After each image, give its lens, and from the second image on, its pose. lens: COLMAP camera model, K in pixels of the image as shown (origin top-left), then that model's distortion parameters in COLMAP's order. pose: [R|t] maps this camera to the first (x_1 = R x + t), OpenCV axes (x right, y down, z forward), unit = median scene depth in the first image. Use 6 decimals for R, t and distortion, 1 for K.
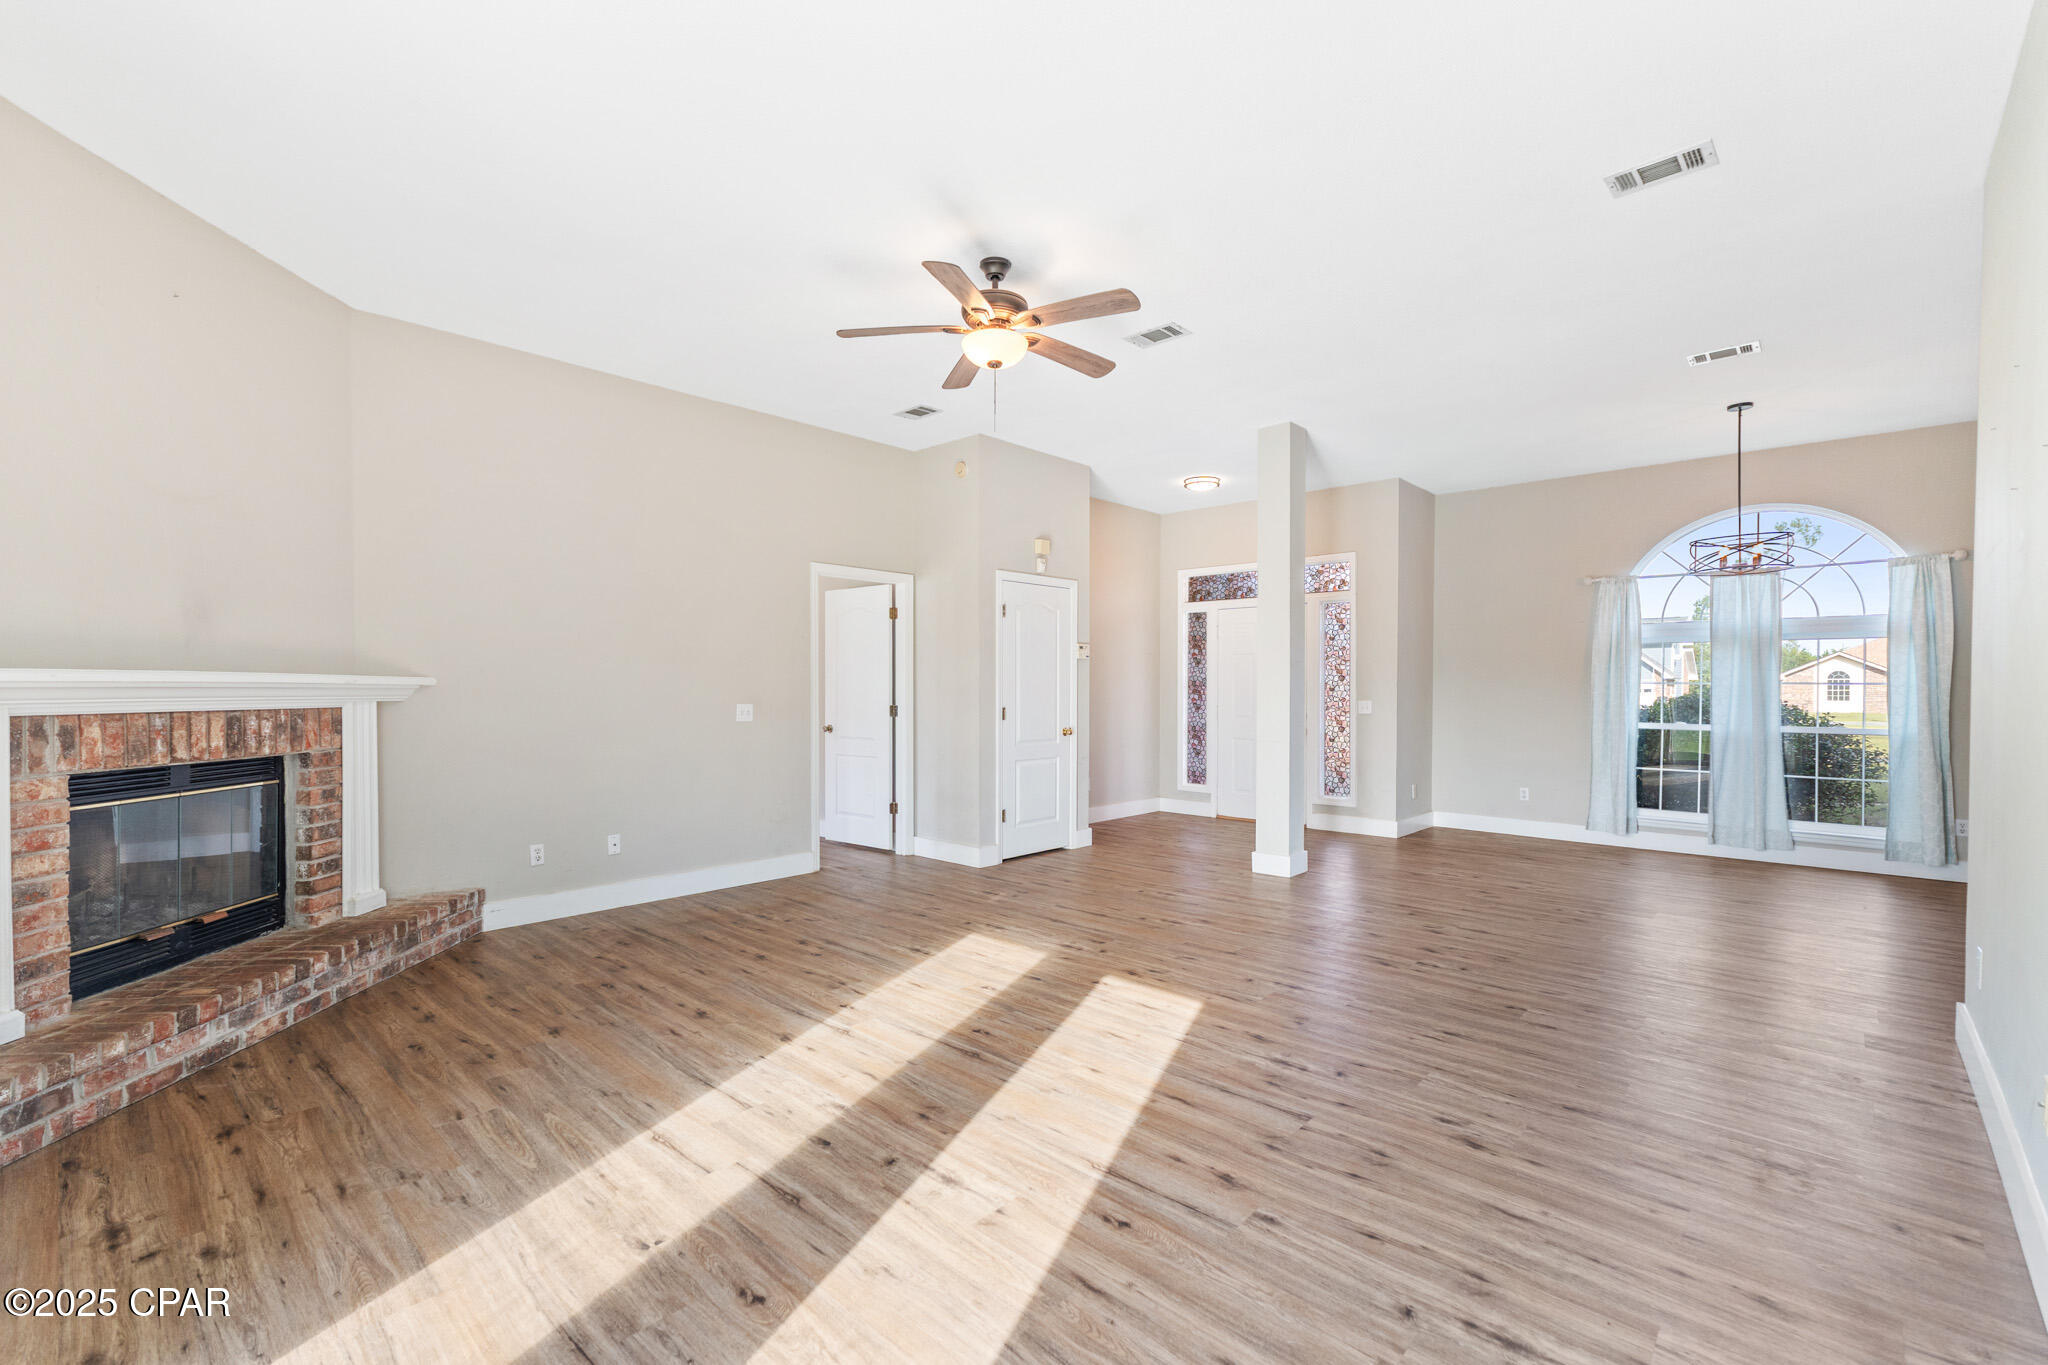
lens RADIAL K [[906.9, 0, 1002.3], [0, 906.9, 696.7], [0, 0, 1]] dist [0.006878, 0.000724]
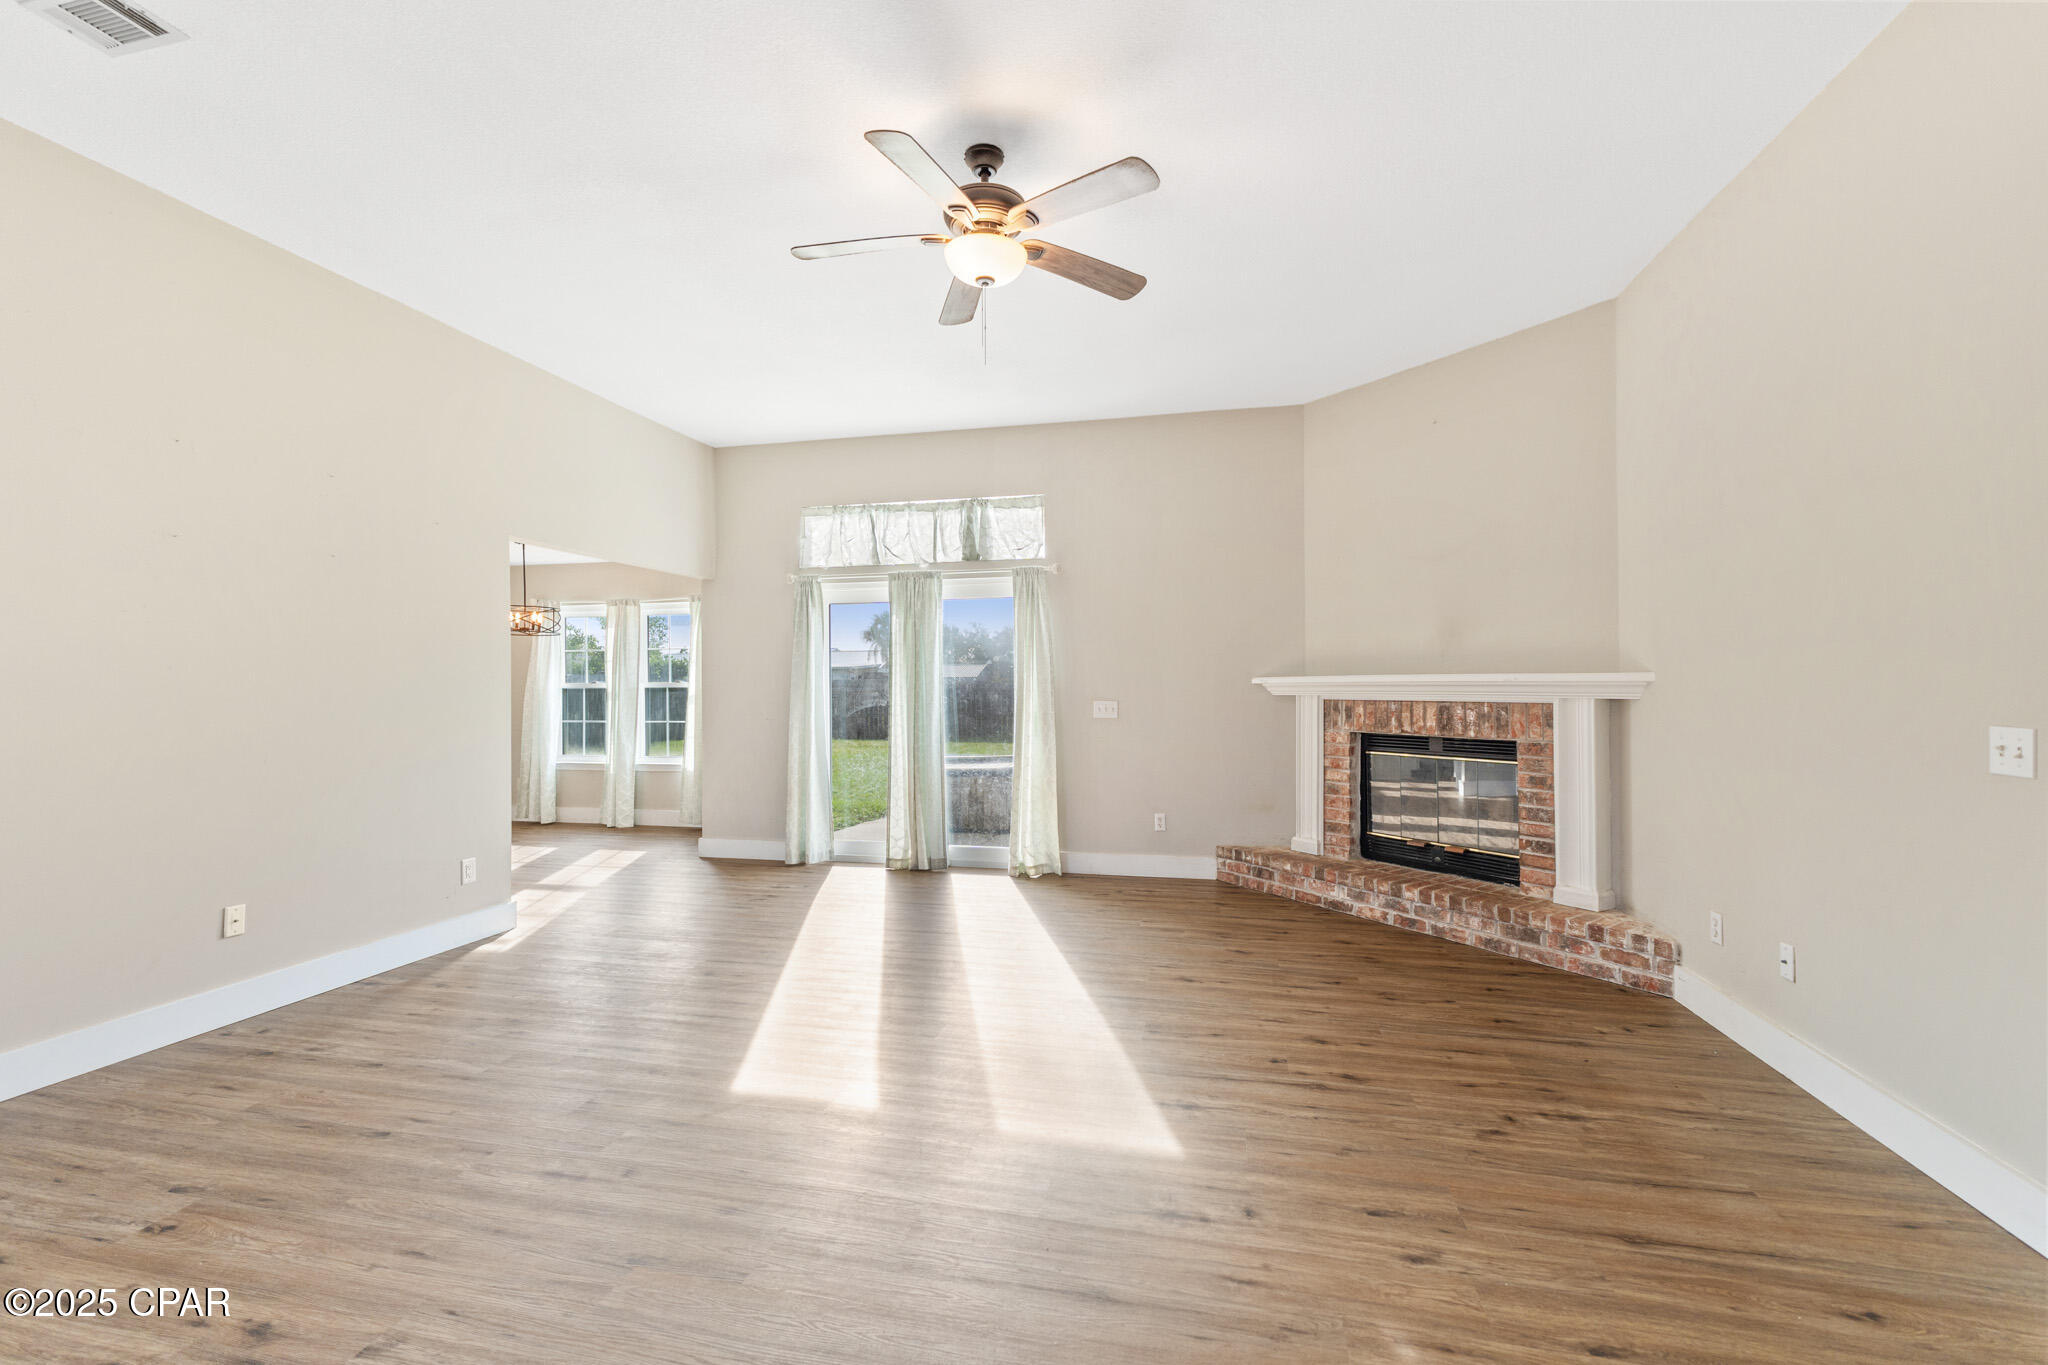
lens RADIAL K [[906.9, 0, 1032.8], [0, 906.9, 663.0], [0, 0, 1]] dist [0.006878, 0.000724]
pose [[-0.864300, -0.013179, -0.502805, 0.388047], [-0.003880, 0.999802, -0.019536, -0.013961], [0.502962, -0.014934, -0.864179, 1.841100]]
